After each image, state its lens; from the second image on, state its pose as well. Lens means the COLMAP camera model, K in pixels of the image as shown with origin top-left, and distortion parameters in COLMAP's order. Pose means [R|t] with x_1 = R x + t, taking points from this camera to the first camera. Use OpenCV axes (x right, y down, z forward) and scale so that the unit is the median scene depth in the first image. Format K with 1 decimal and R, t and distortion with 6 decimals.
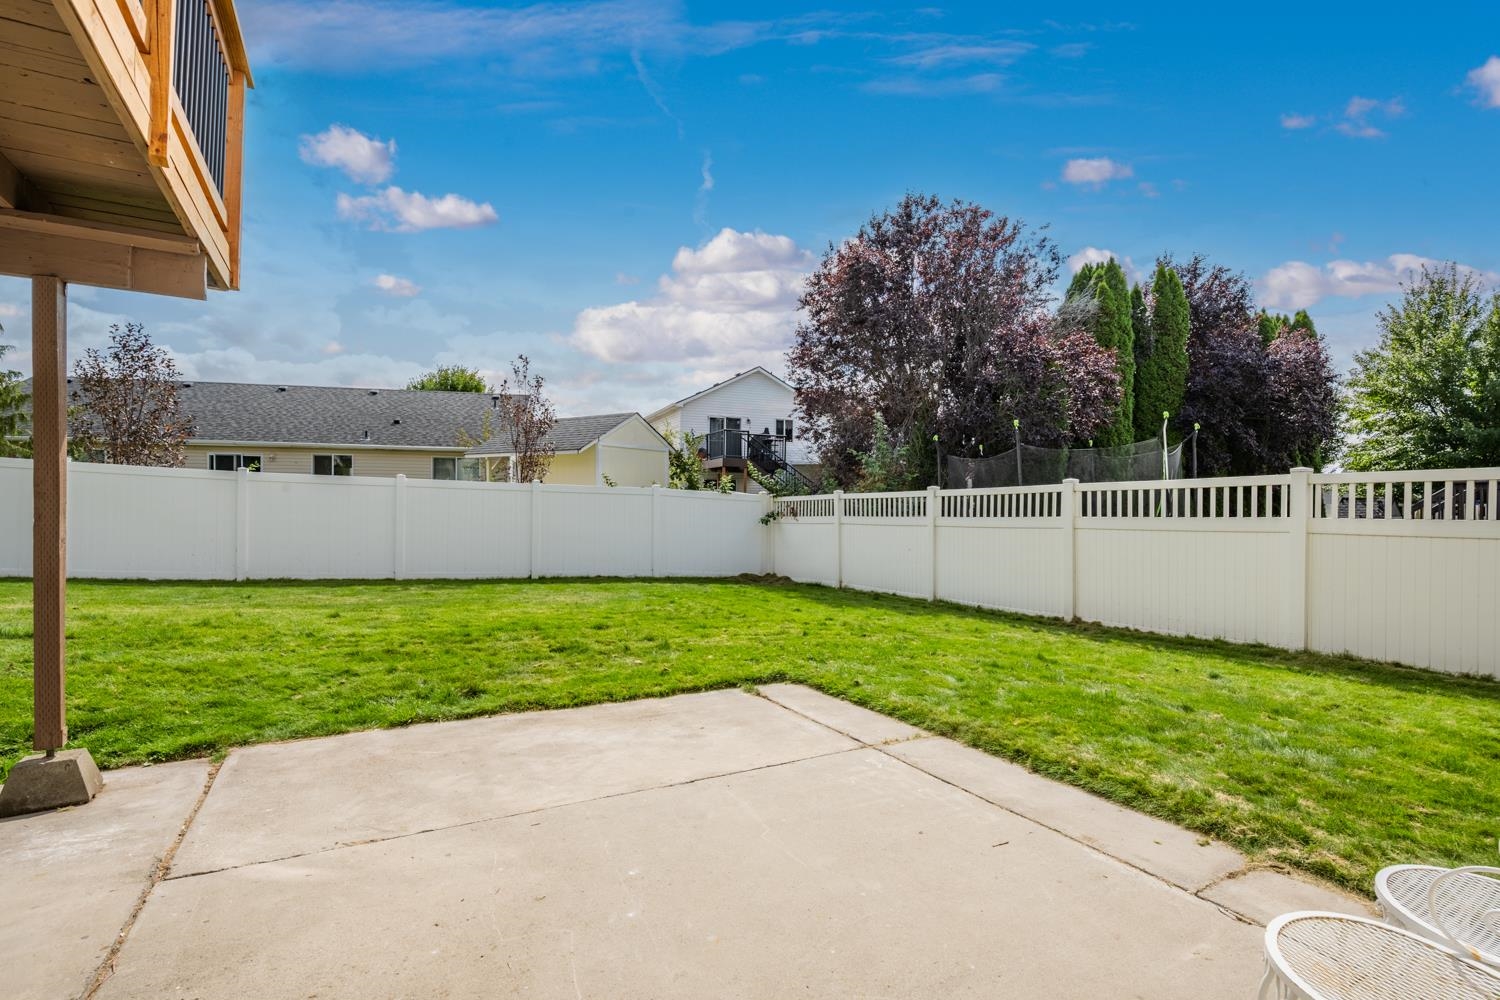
lens RADIAL K [[721.0, 0, 748.4], [0, 721.0, 500.1], [0, 0, 1]] dist [0.000989, -0.000111]
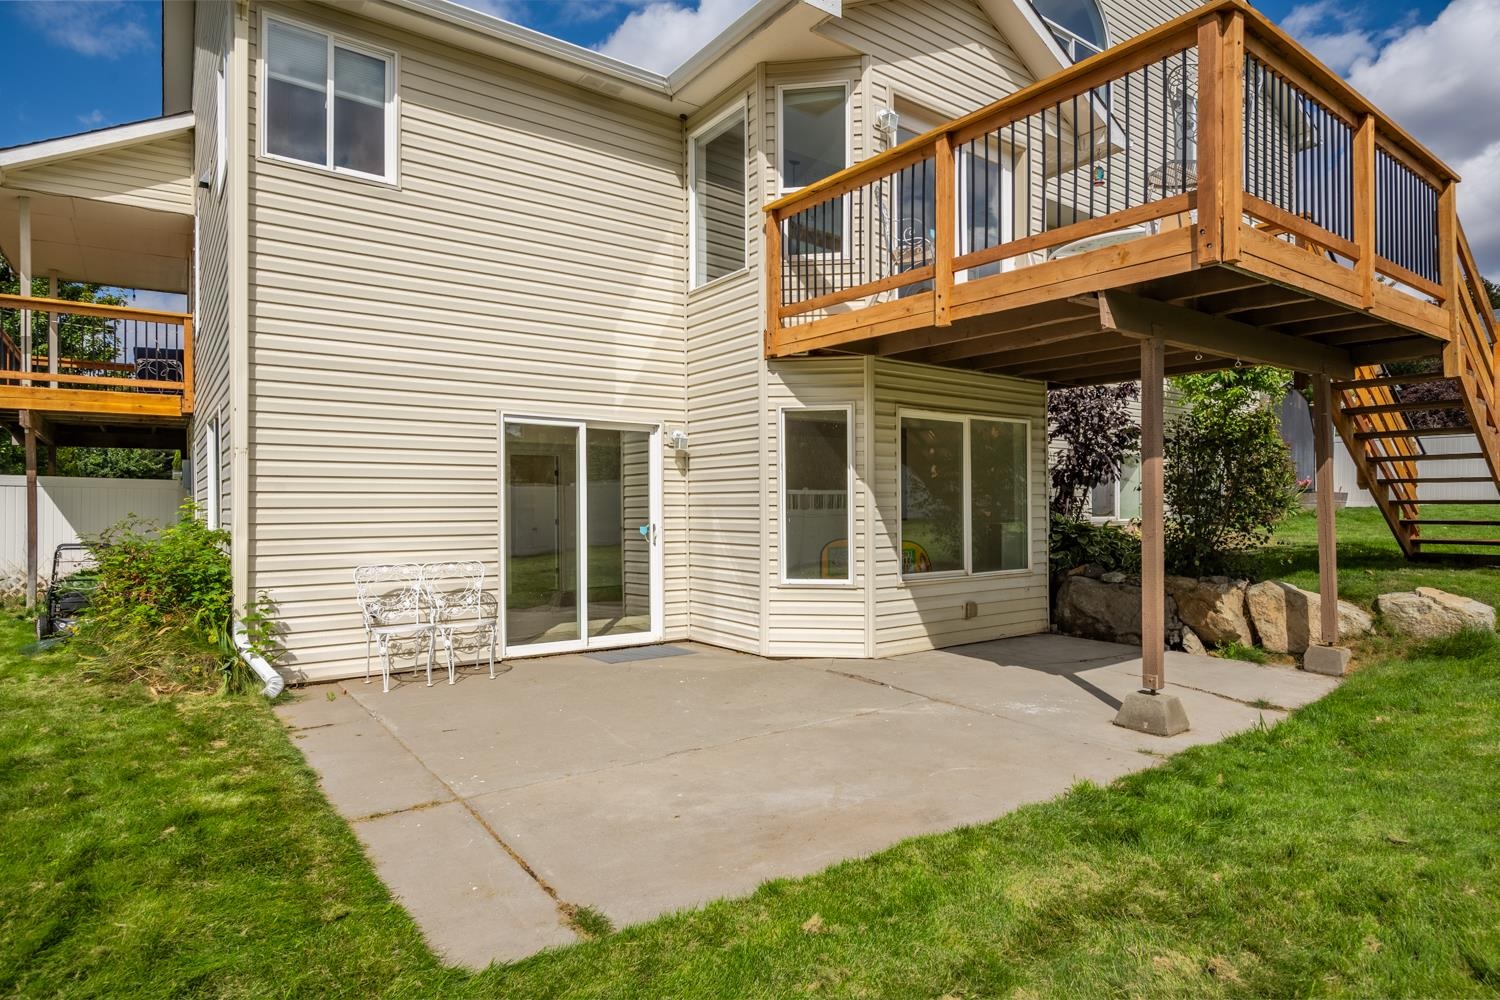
lens RADIAL K [[816.3, 0, 751.8], [0, 816.3, 494.4], [0, 0, 1]] dist [0.034561, 0.000411]
pose [[-0.990955, -0.000723, -0.134195, -0.032092], [0.003118, 0.999591, -0.028416, 0.025981], [0.134161, -0.028577, -0.990547, 1.987953]]
